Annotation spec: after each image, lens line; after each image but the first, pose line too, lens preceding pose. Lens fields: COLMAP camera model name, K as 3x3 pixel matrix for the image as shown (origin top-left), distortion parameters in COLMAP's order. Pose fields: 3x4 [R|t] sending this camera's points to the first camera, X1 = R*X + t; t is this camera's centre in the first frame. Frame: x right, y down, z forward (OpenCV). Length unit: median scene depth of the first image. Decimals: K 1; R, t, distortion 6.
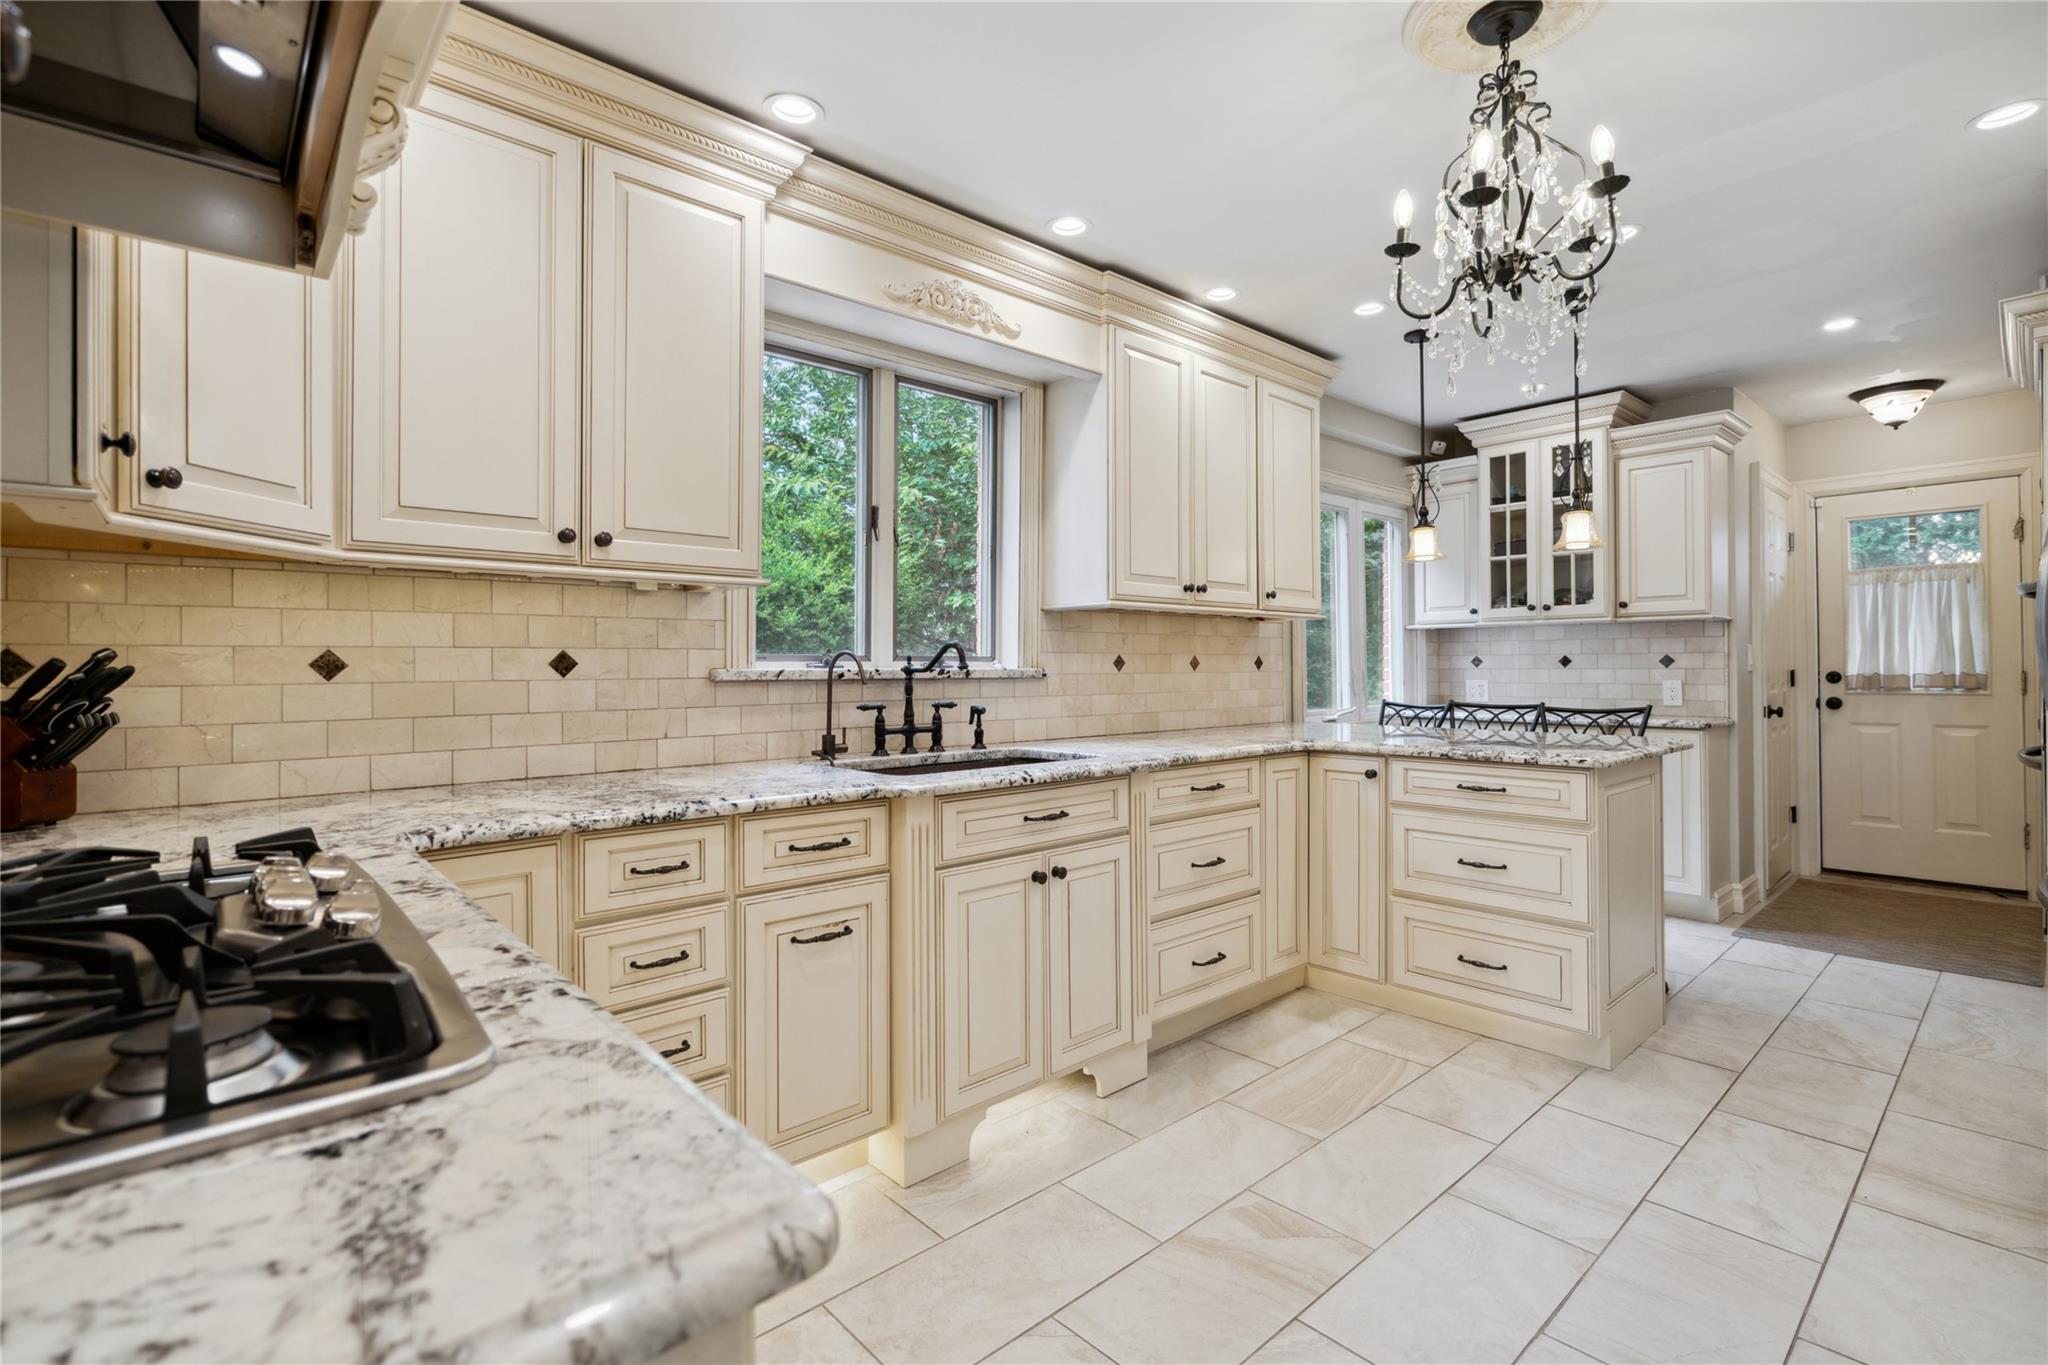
lens RADIAL K [[942.1, 0, 1019.8], [0, 942.1, 654.3], [0, 0, 1]] dist [-0.008888, 0.003165]
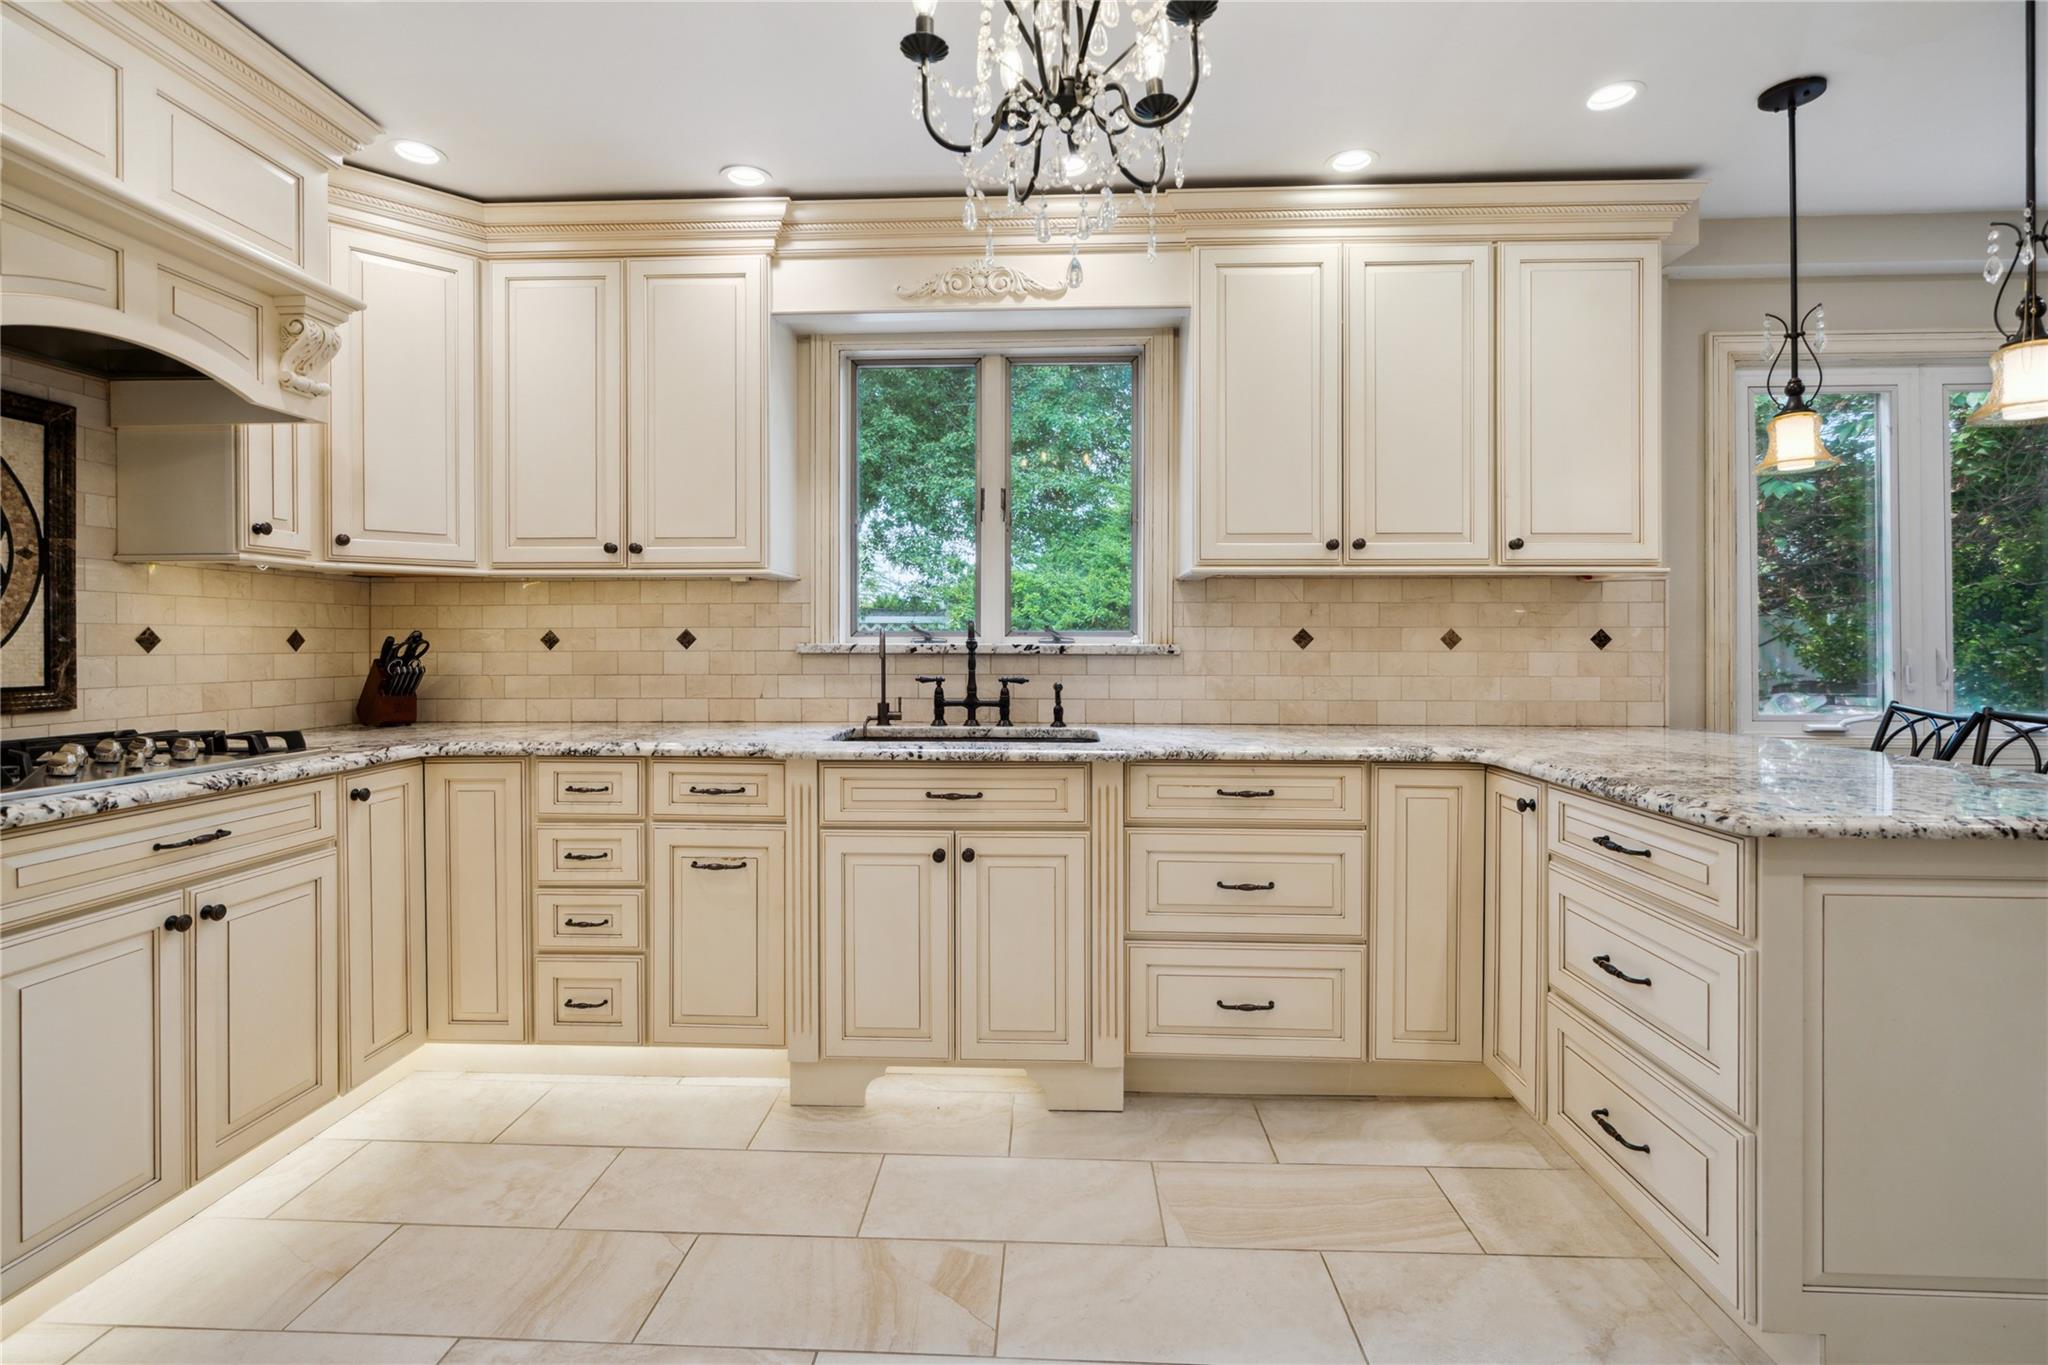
lens RADIAL K [[942.1, 0, 1016.9], [0, 942.1, 638.6], [0, 0, 1]] dist [-0.008888, 0.003165]
pose [[0.711976, 0.002347, -0.702200, 0.617302], [0.006510, 0.999929, 0.009944, -0.000785], [0.702174, -0.011651, 0.711910, 0.281159]]
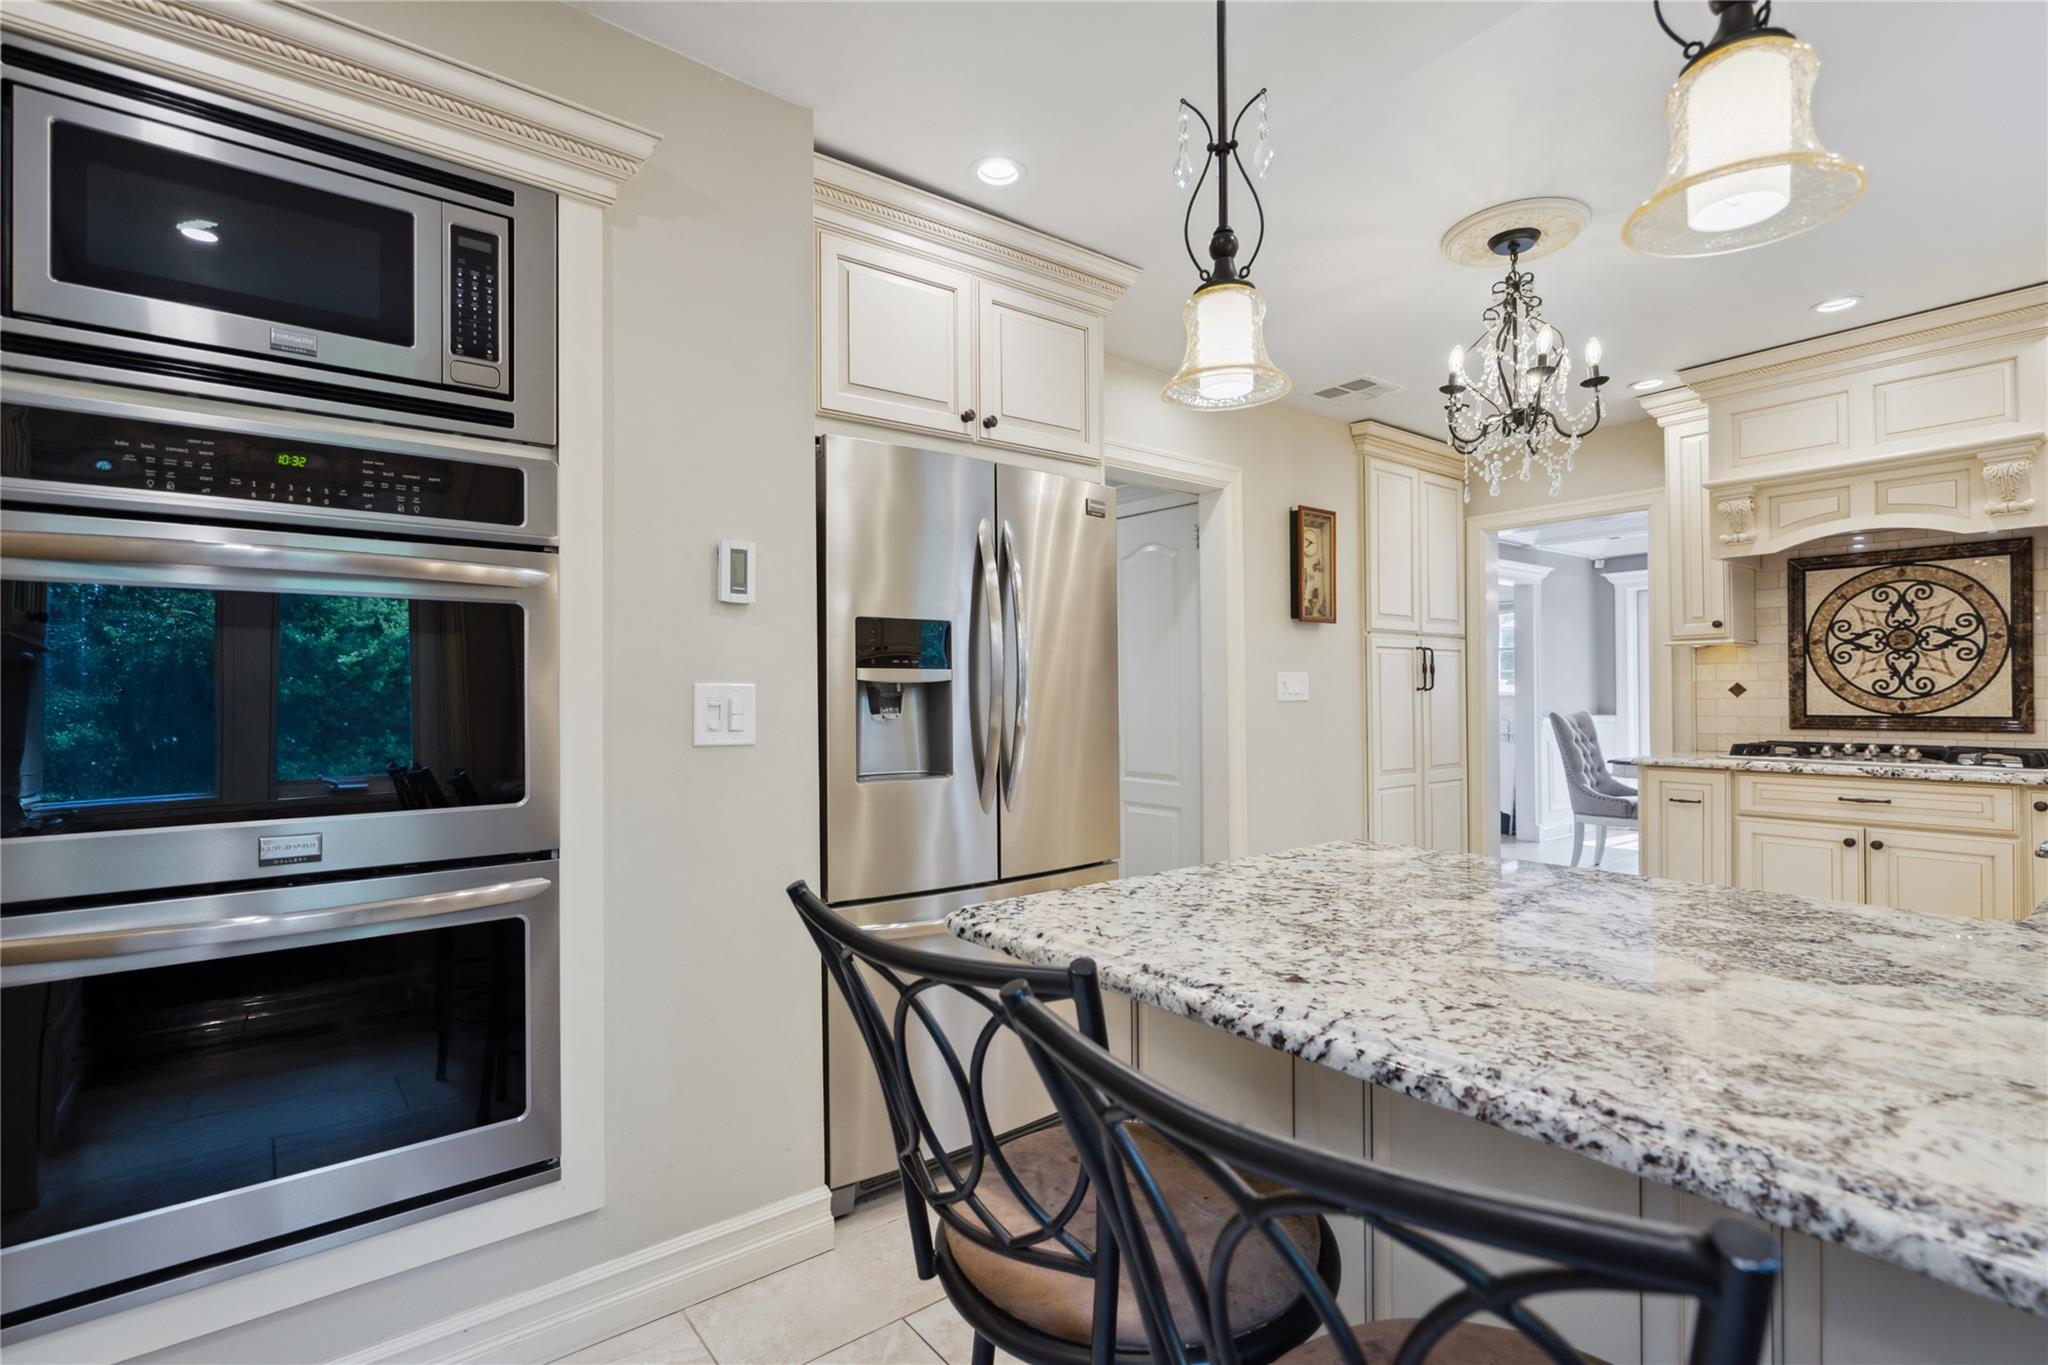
lens RADIAL K [[942.1, 0, 1028.1], [0, 942.1, 686.1], [0, 0, 1]] dist [-0.008888, 0.003165]
pose [[-0.997444, 0.015889, 0.069669, 0.706556], [0.014588, 0.999710, -0.019143, 0.004048], [-0.069953, -0.018078, -0.997386, 1.443408]]
